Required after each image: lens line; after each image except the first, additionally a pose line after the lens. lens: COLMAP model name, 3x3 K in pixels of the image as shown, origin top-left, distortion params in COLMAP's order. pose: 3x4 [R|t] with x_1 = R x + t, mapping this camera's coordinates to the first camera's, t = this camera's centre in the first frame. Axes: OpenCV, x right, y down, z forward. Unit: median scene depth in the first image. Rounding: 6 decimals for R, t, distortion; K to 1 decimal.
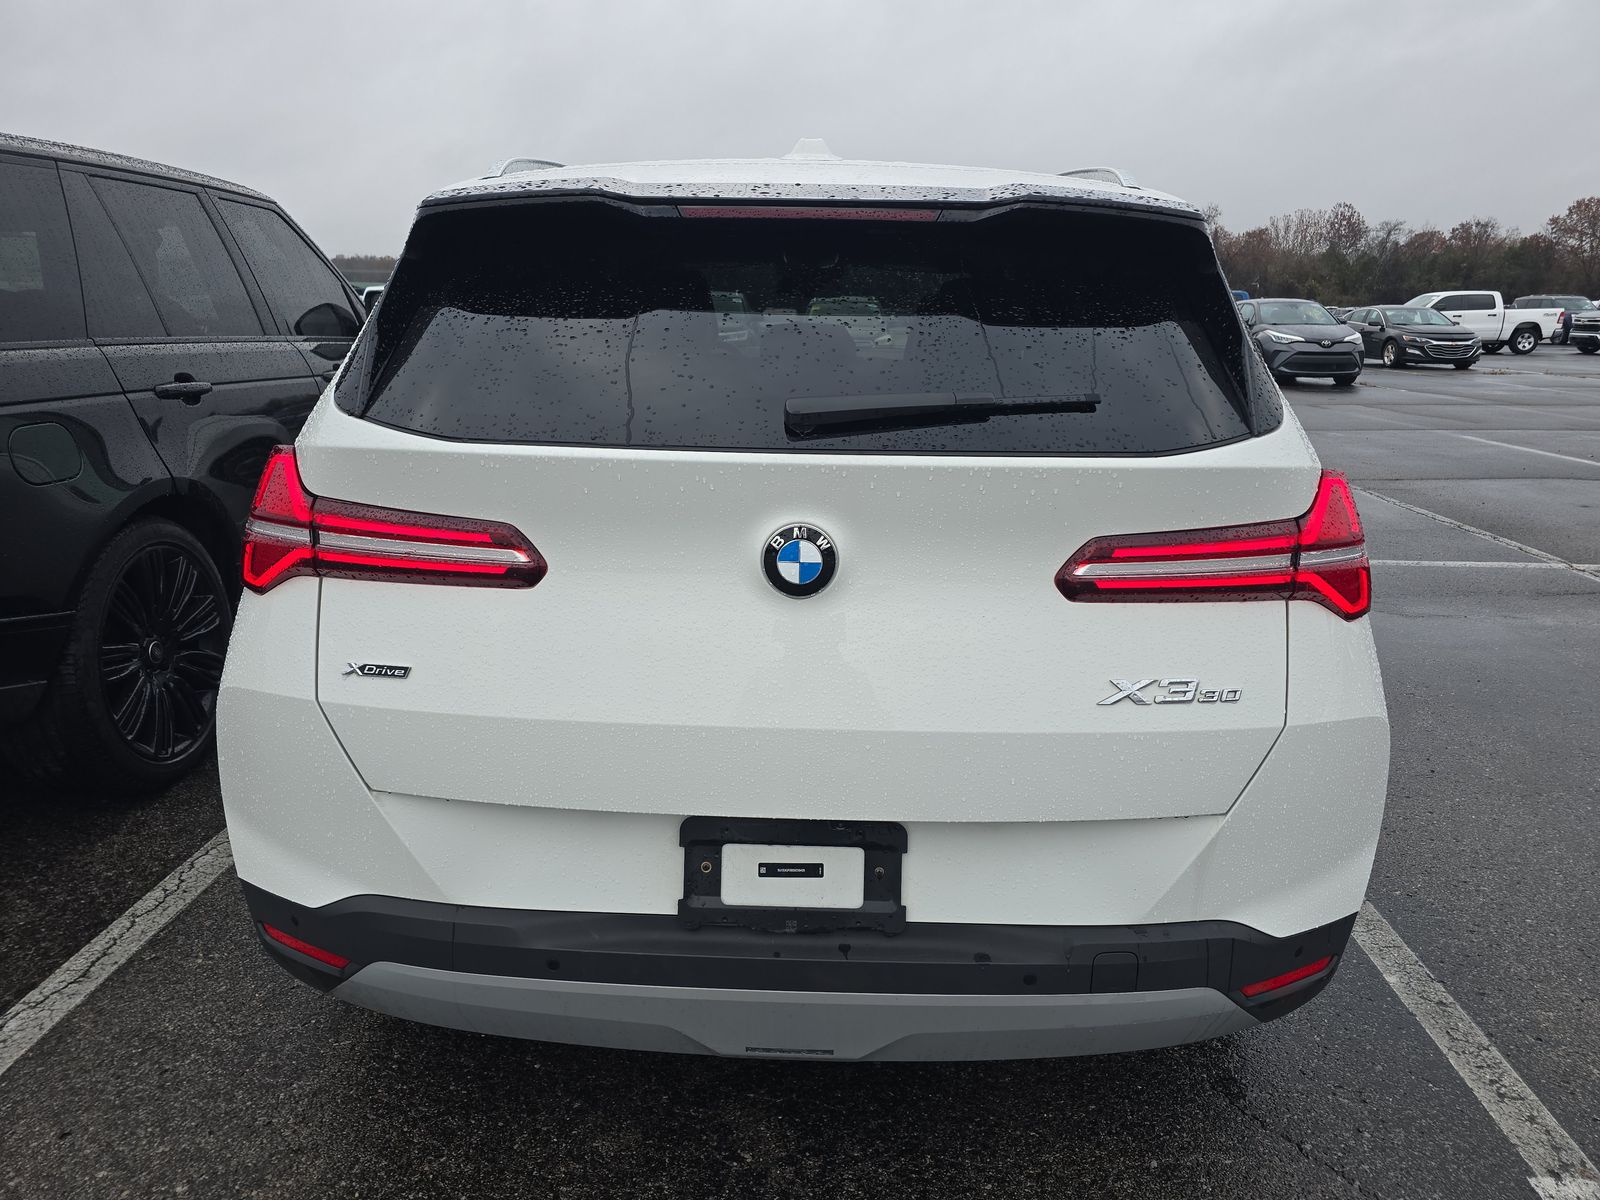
lens RADIAL K [[1067.8, 0, 800.0], [0, 1067.8, 600.0], [0, 0, 1]] dist [0.042406, -0.056108]
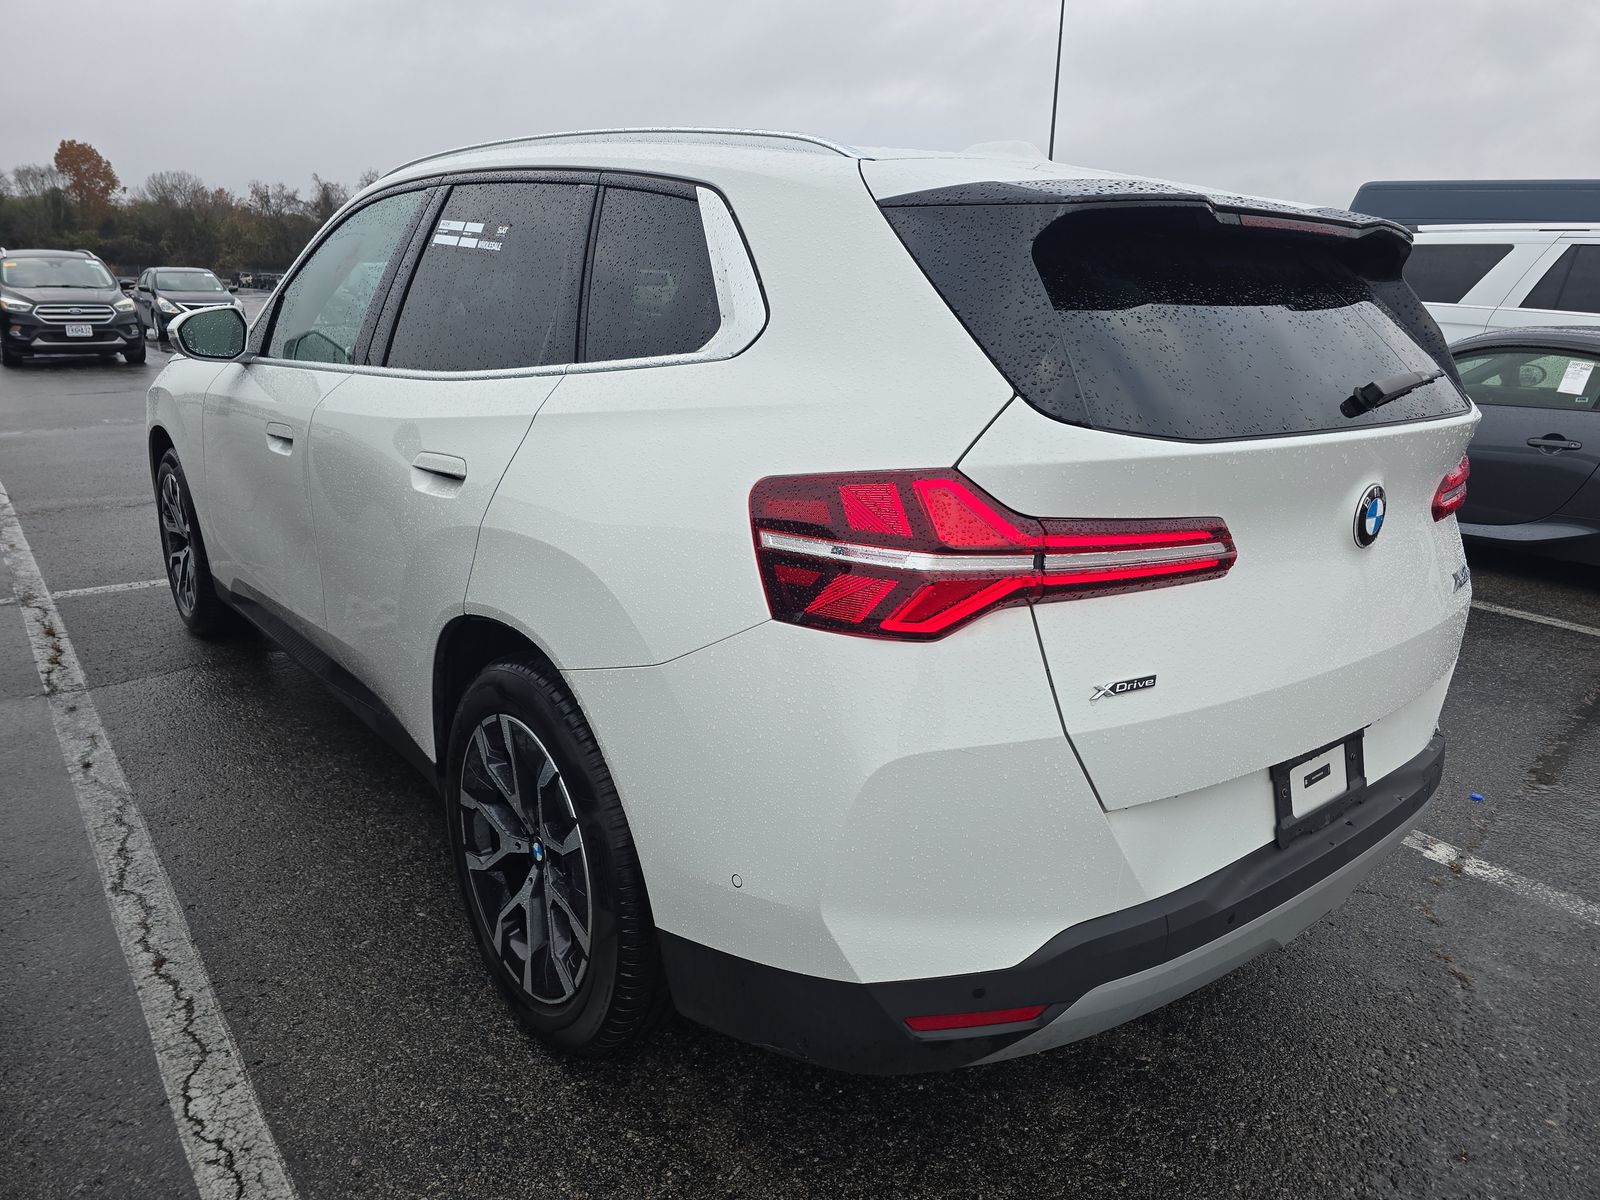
lens RADIAL K [[1055.6, 0, 801.0], [0, 1055.6, 606.9], [0, 0, 1]] dist [0.057850, -0.059558]
pose [[0.759093, -0.173752, 0.627366, -0.470097], [0.151089, 0.984430, 0.089830, -0.052915], [-0.633206, 0.026598, 0.773526, 0.172067]]
